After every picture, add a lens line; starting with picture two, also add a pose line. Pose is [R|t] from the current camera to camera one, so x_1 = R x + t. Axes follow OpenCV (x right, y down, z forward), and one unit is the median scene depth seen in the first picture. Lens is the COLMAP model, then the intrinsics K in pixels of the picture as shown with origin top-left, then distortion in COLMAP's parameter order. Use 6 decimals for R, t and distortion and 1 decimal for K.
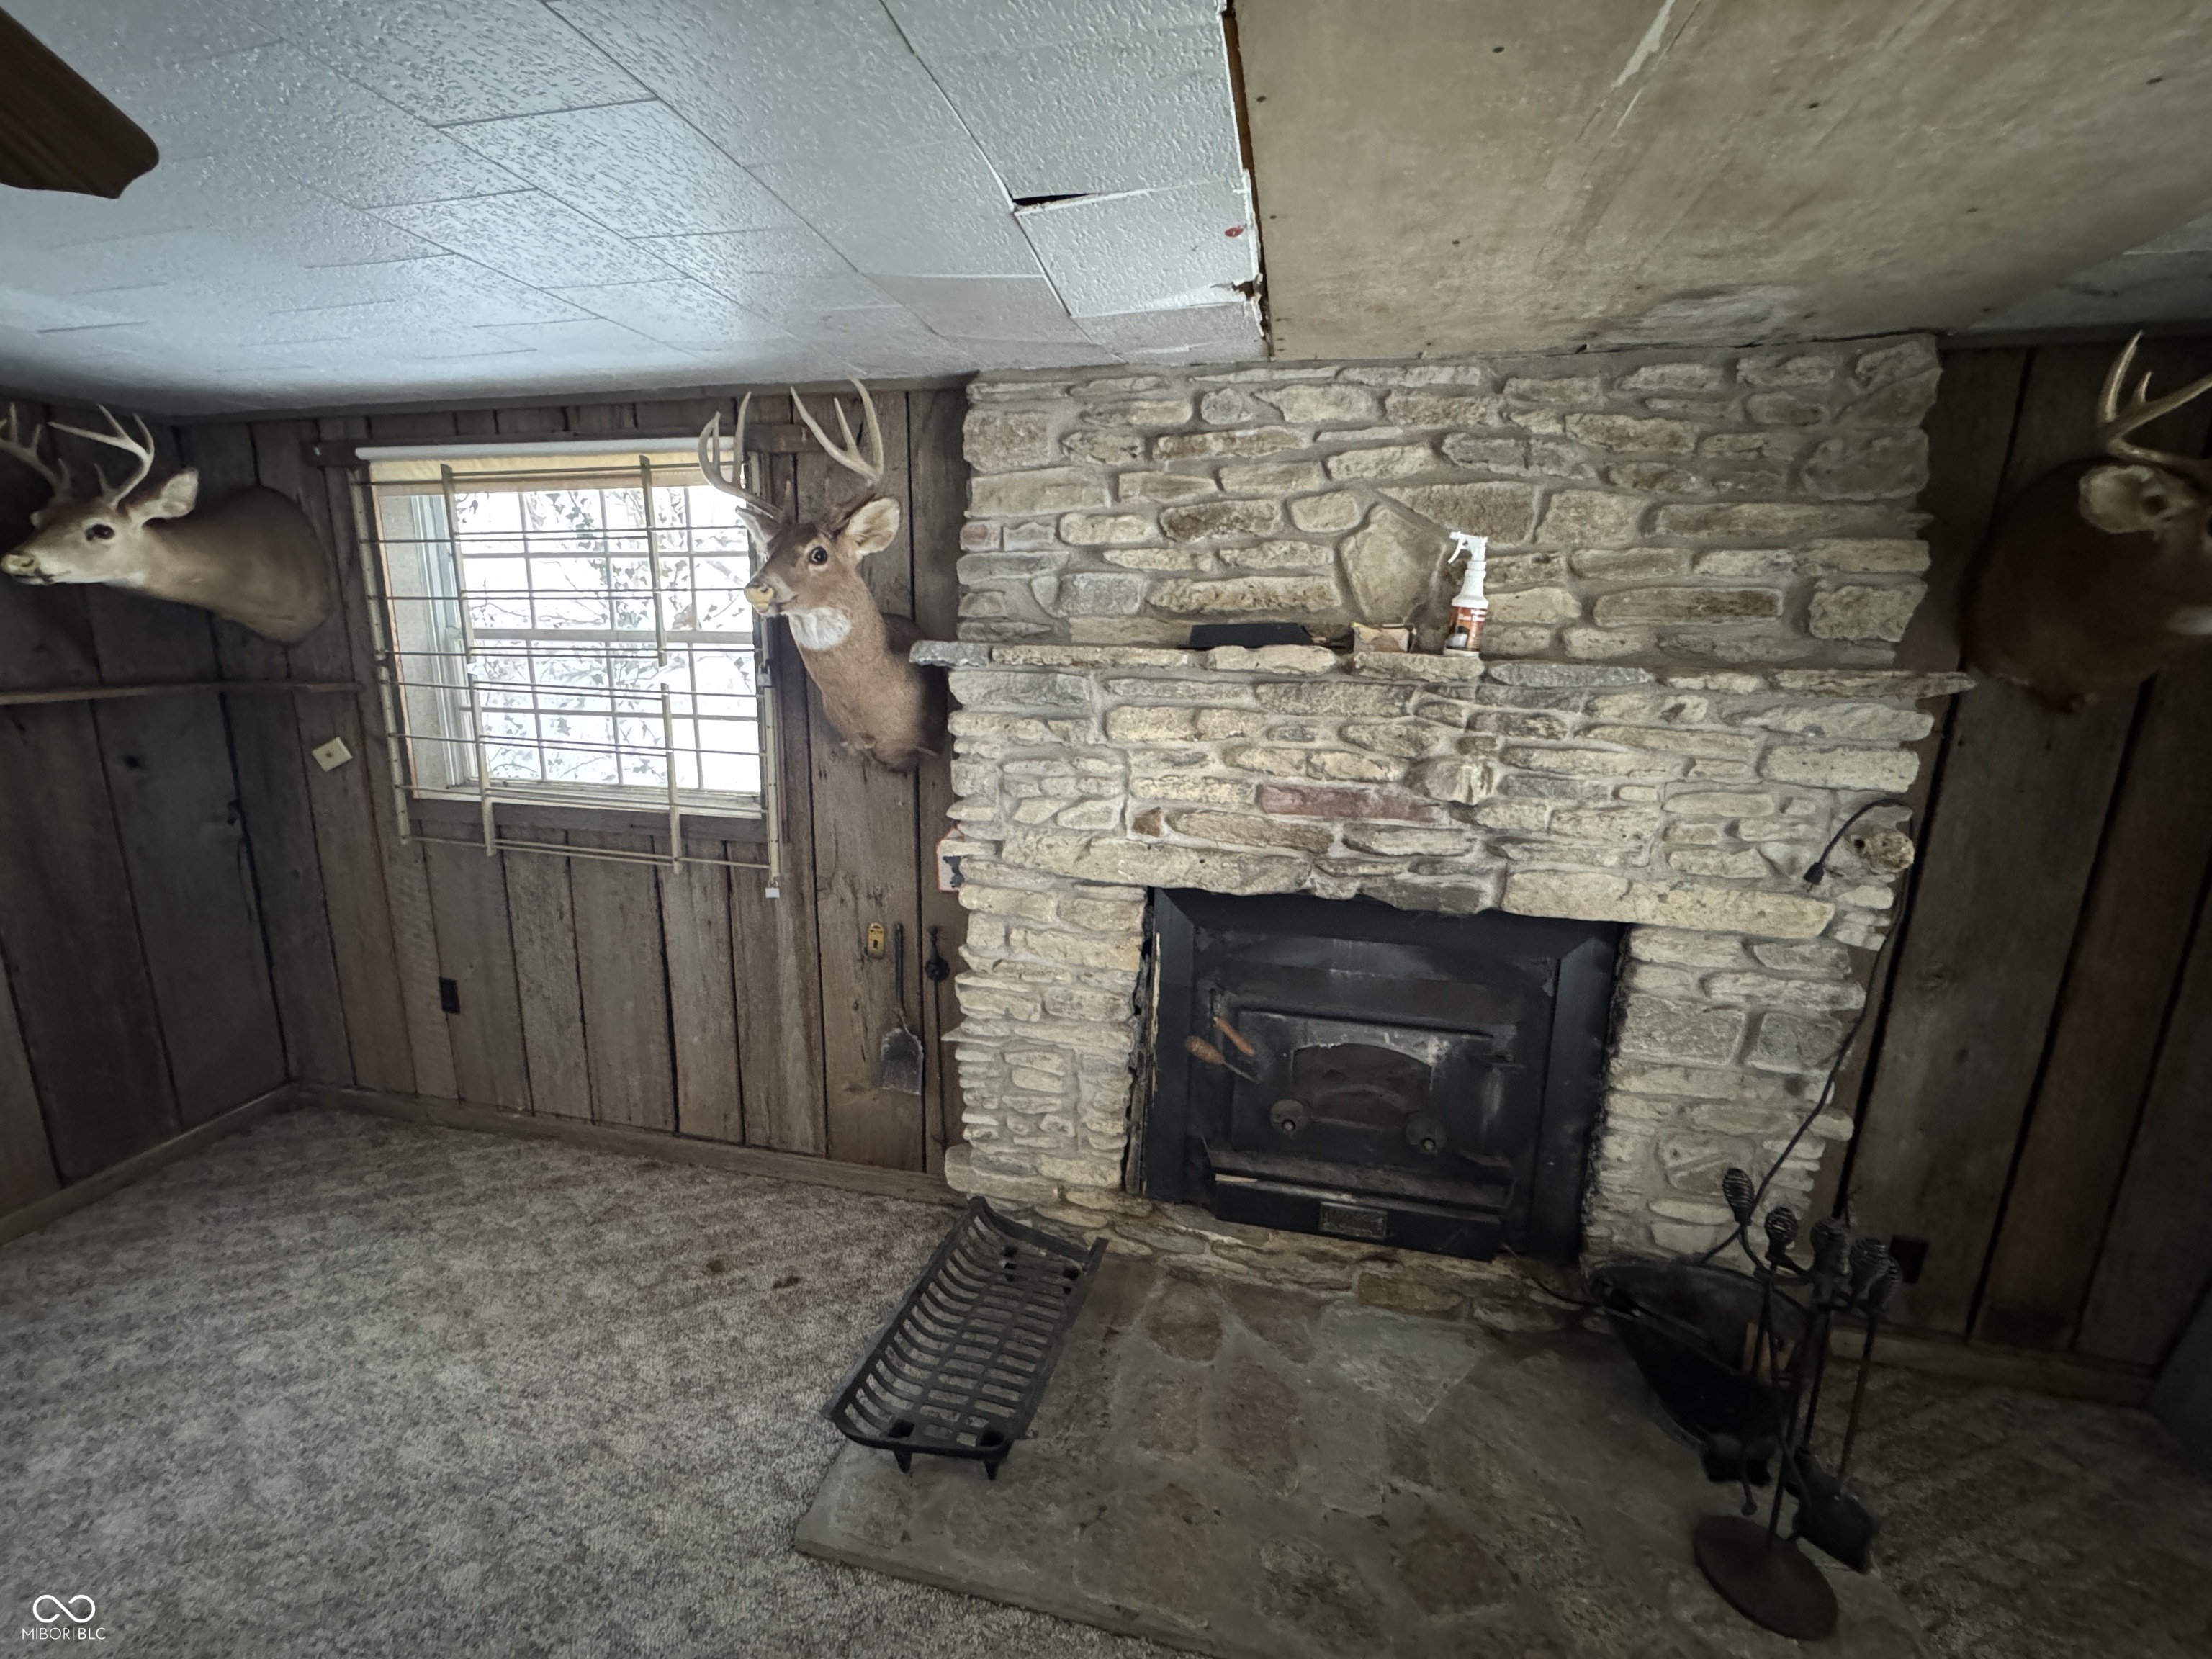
lens RADIAL K [[885.4, 0, 1103.9], [0, 885.4, 824.1], [0, 0, 1]] dist [-0.001292, -0.000178]
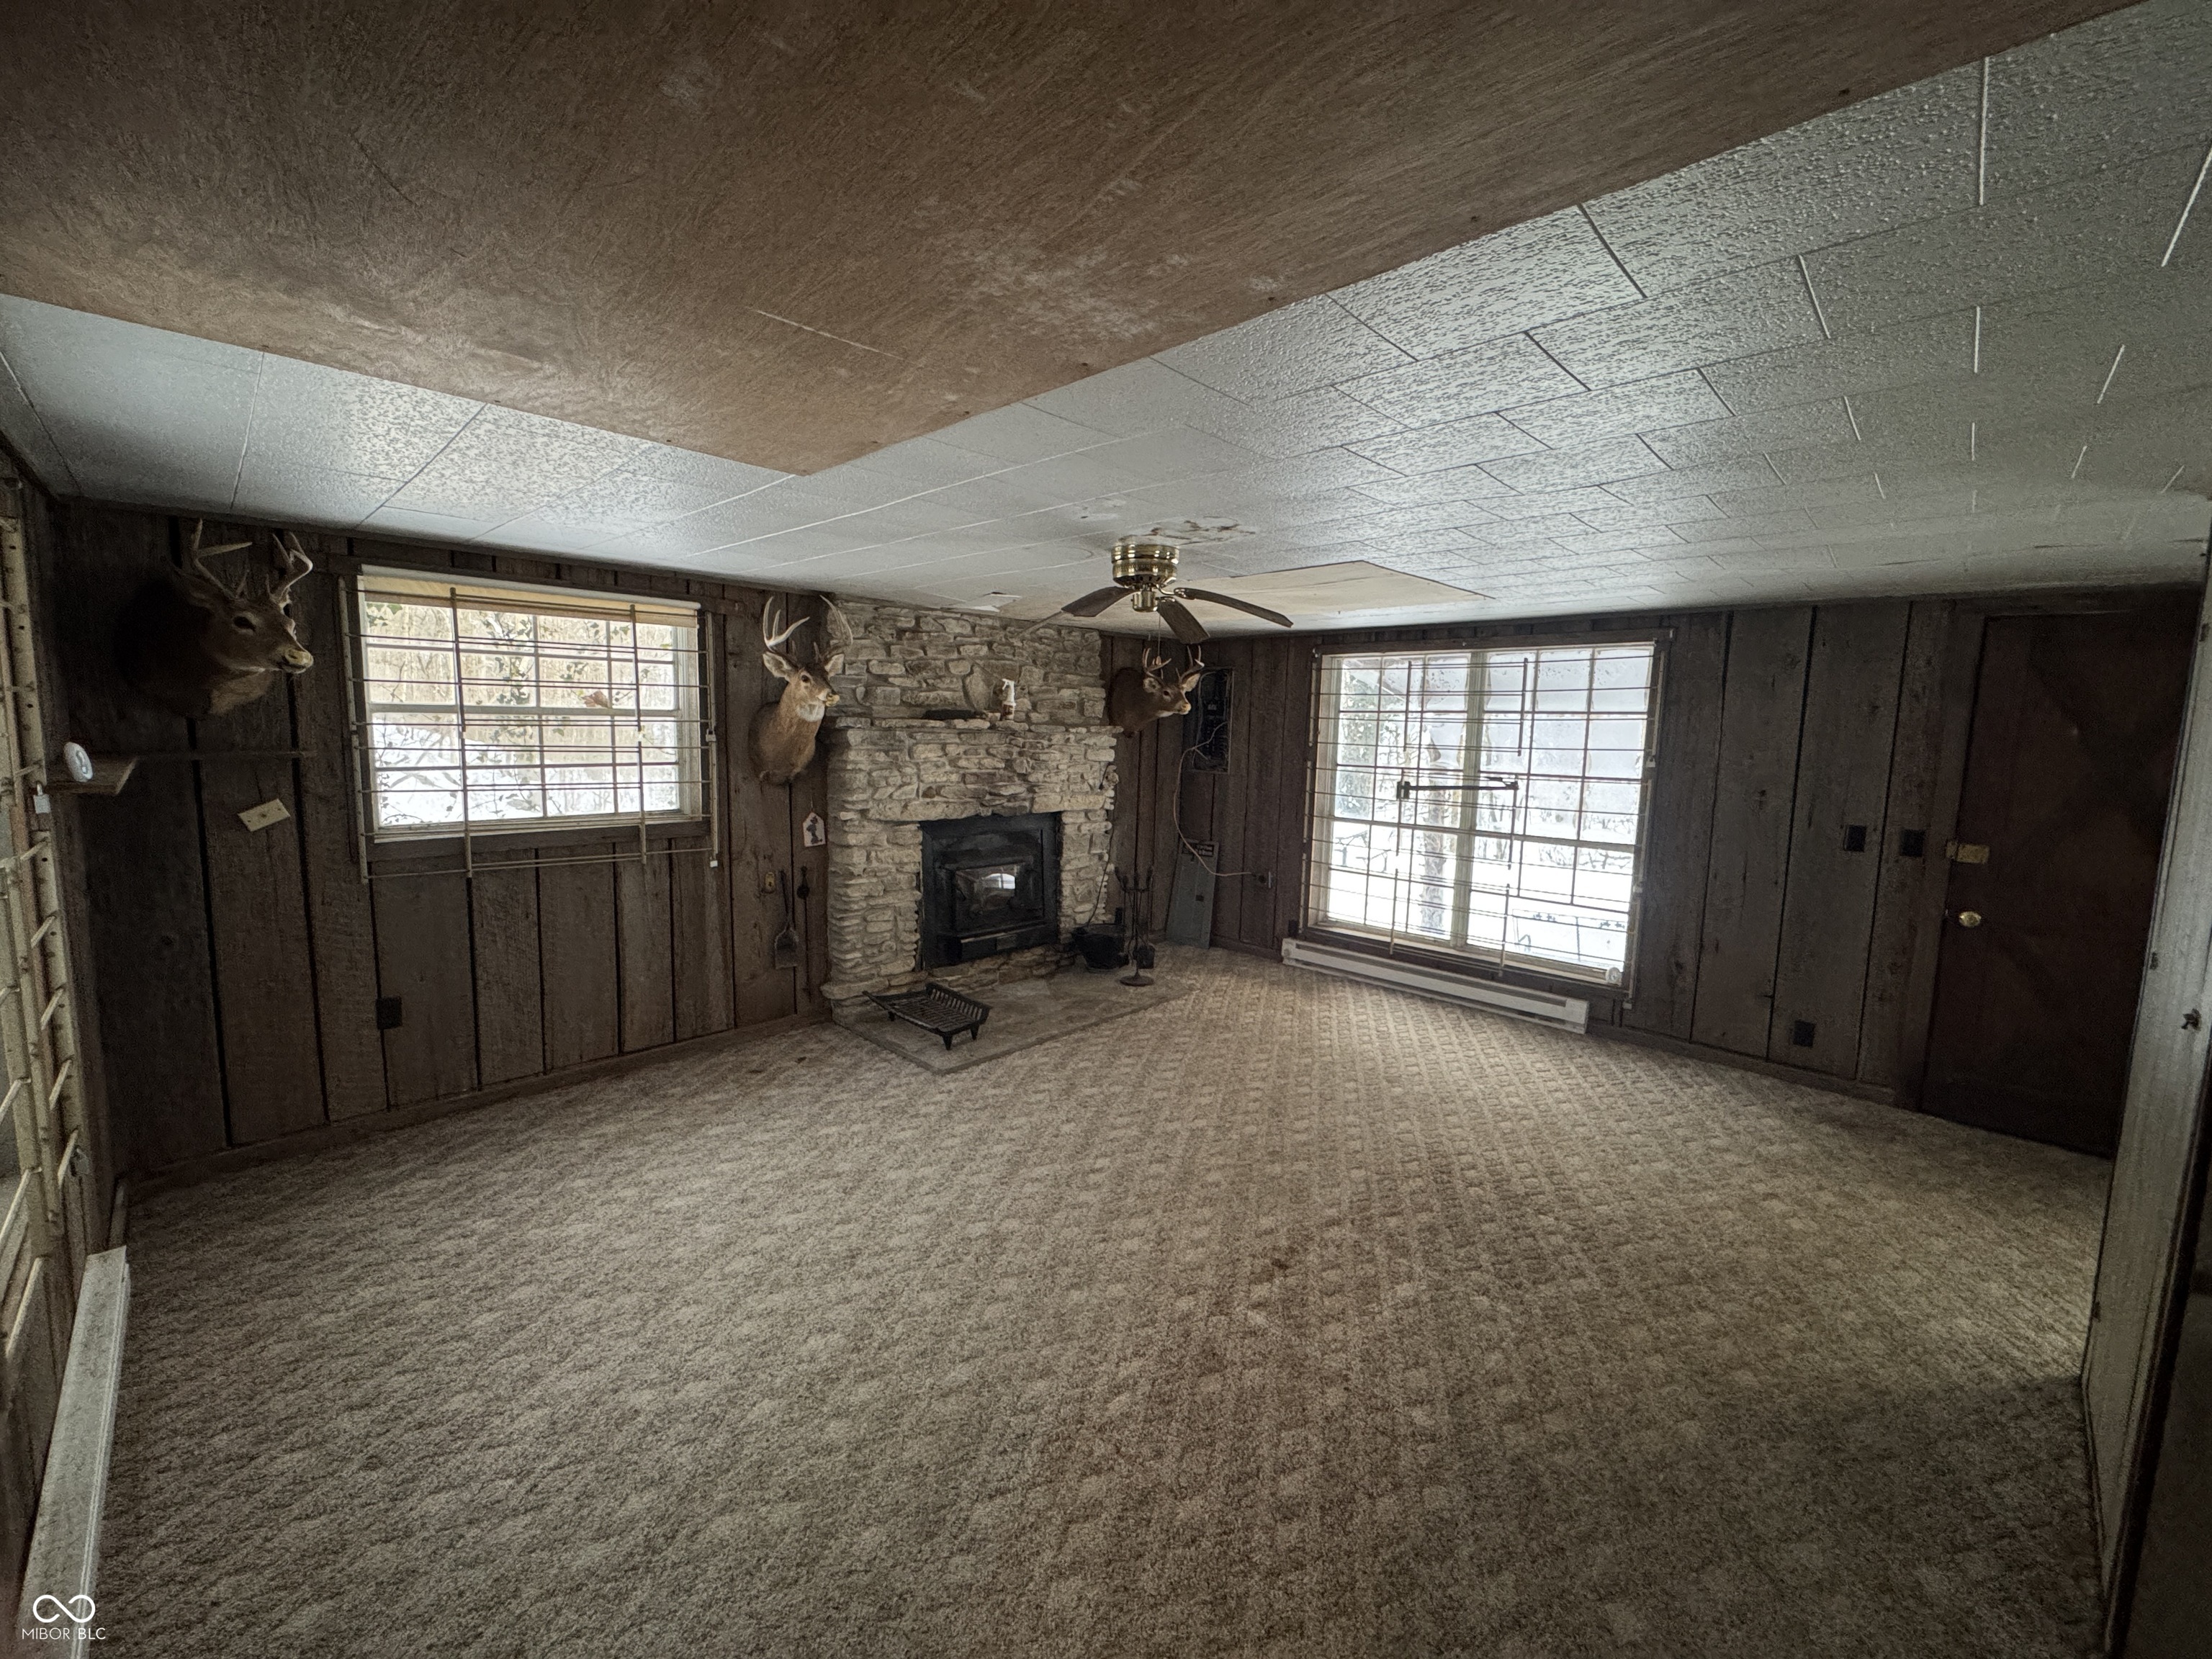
lens RADIAL K [[885.4, 0, 1103.9], [0, 885.4, 824.1], [0, 0, 1]] dist [-0.001292, -0.000178]
pose [[0.520788, -0.102386, 0.847524, -1.713353], [0.163063, 0.986433, 0.018969, 0.112122], [-0.837968, 0.128321, 0.530418, -0.635204]]
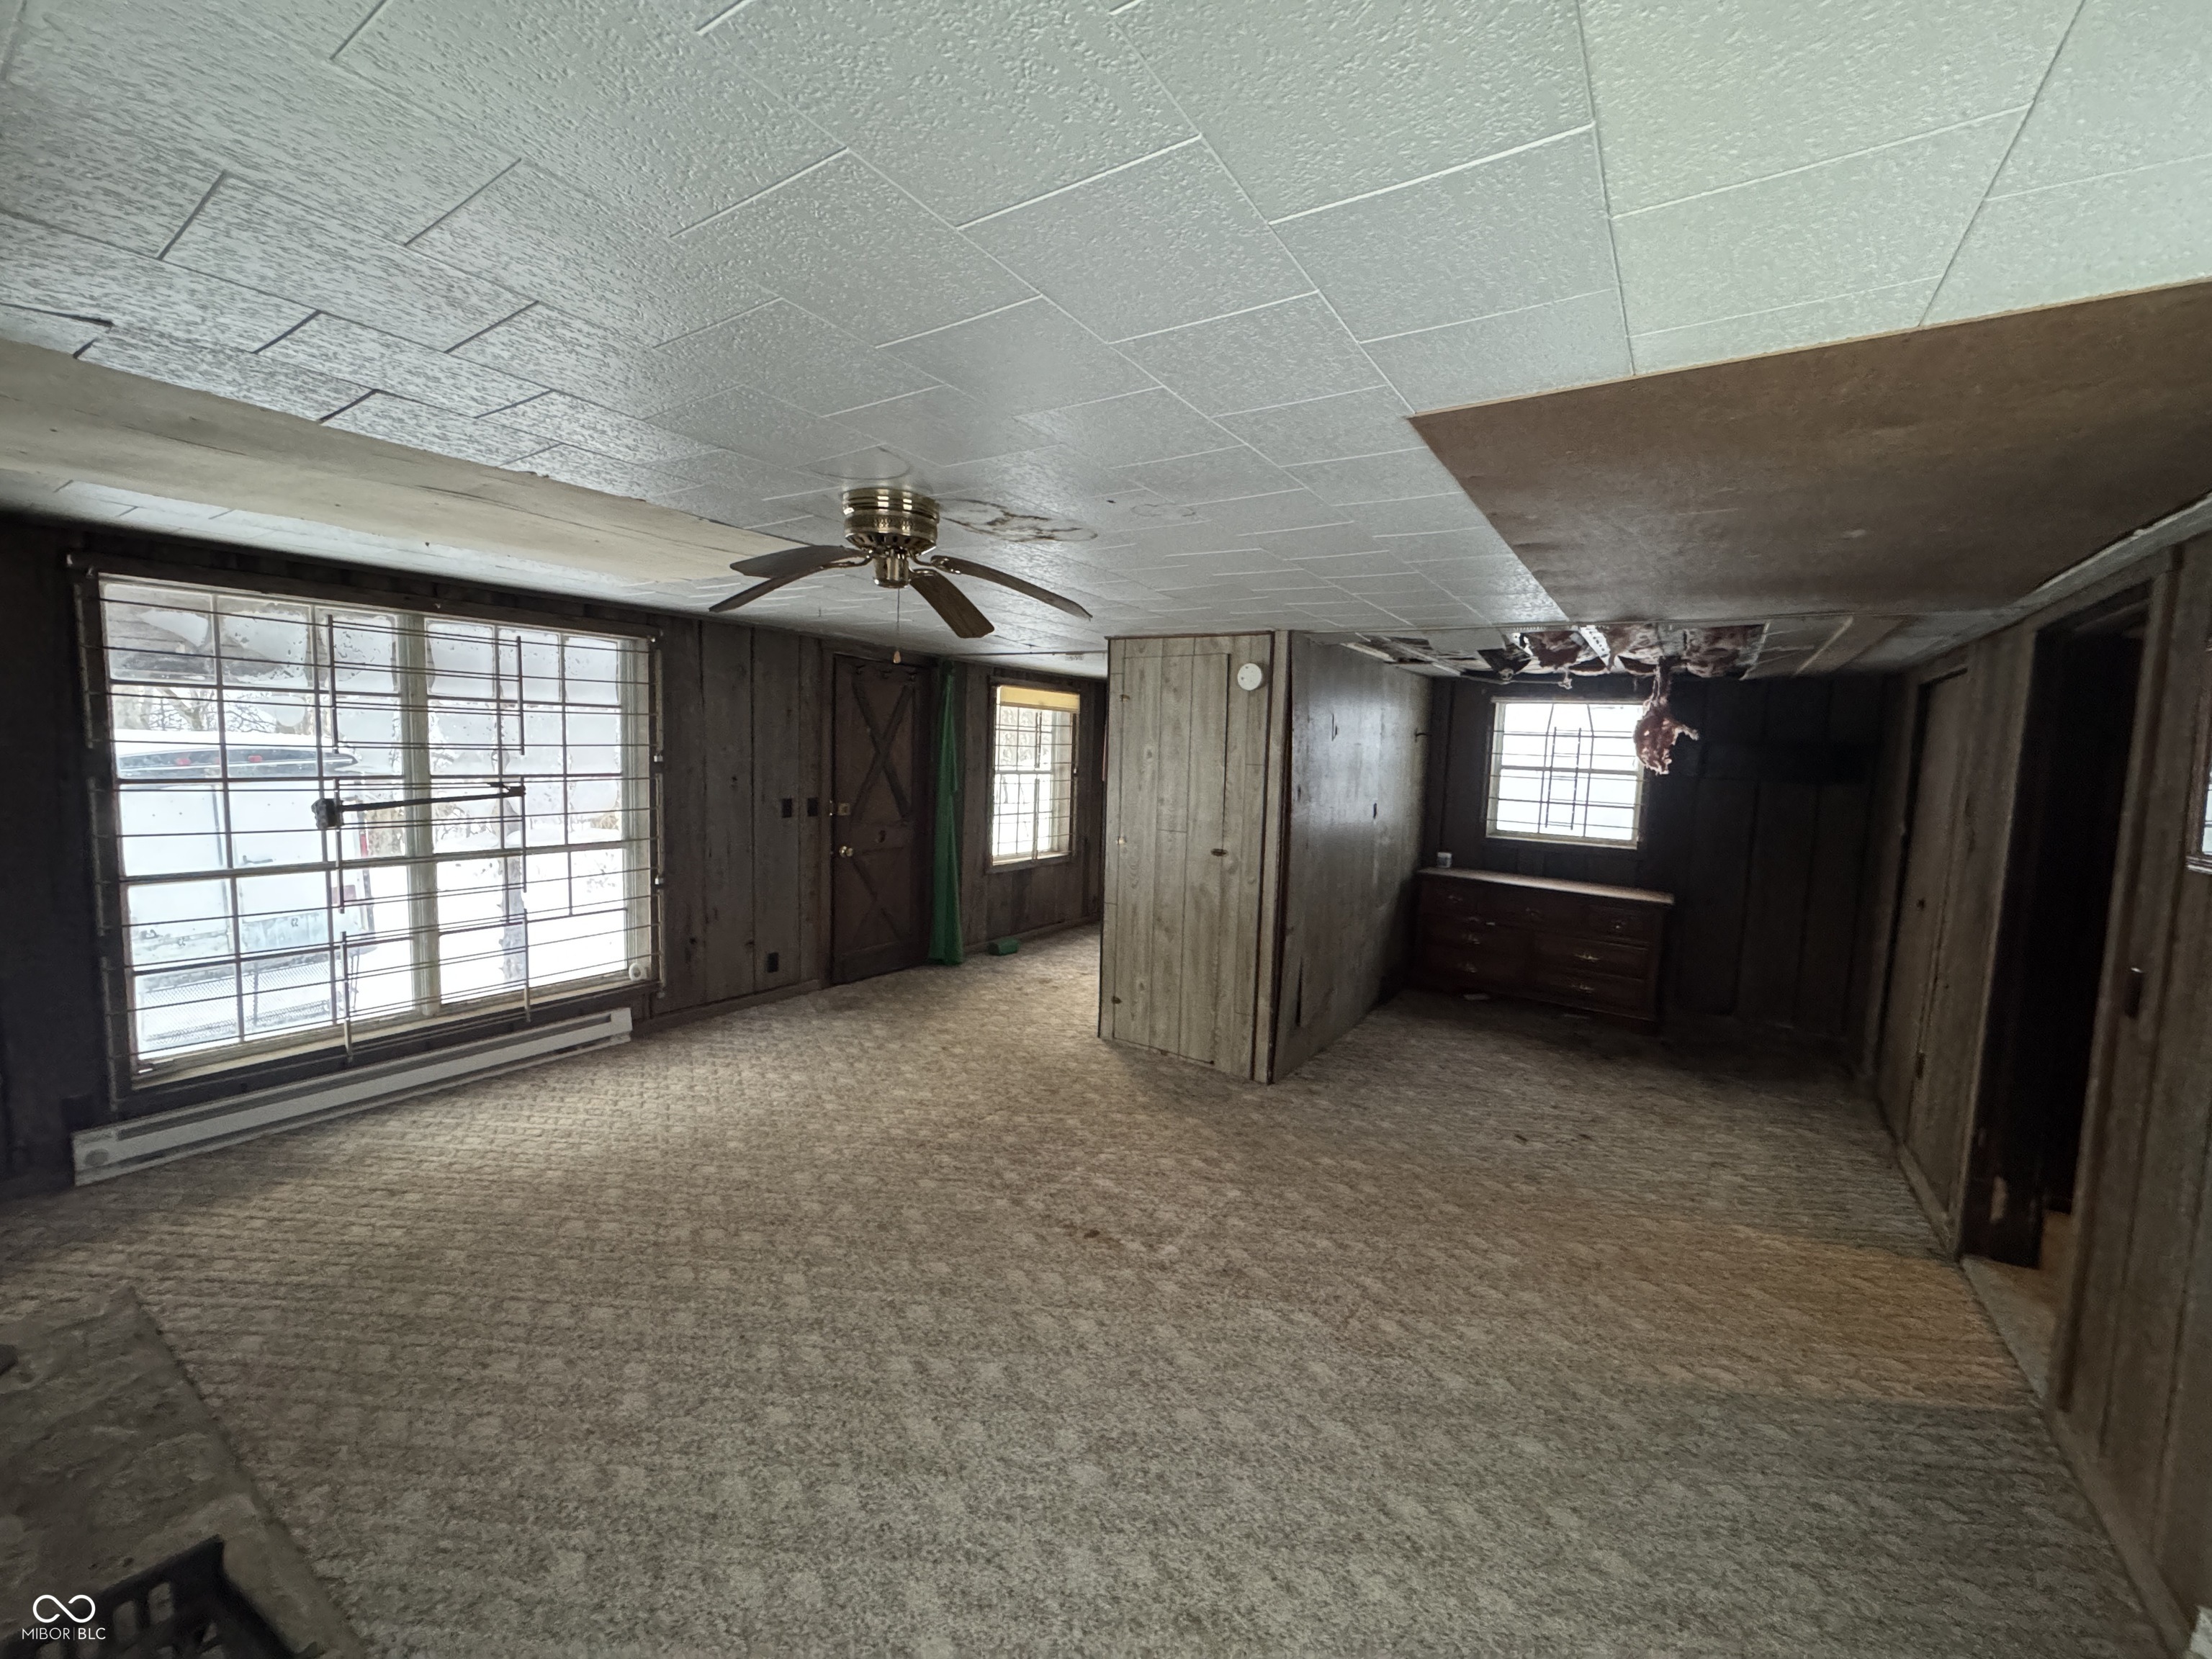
lens RADIAL K [[885.4, 0, 1103.9], [0, 885.4, 824.1], [0, 0, 1]] dist [-0.001292, -0.000178]
pose [[-0.934783, -0.082476, 0.345513, -1.005324], [0.022000, 0.957363, 0.288050, -0.231480], [-0.354539, 0.276865, -0.893112, 1.005633]]
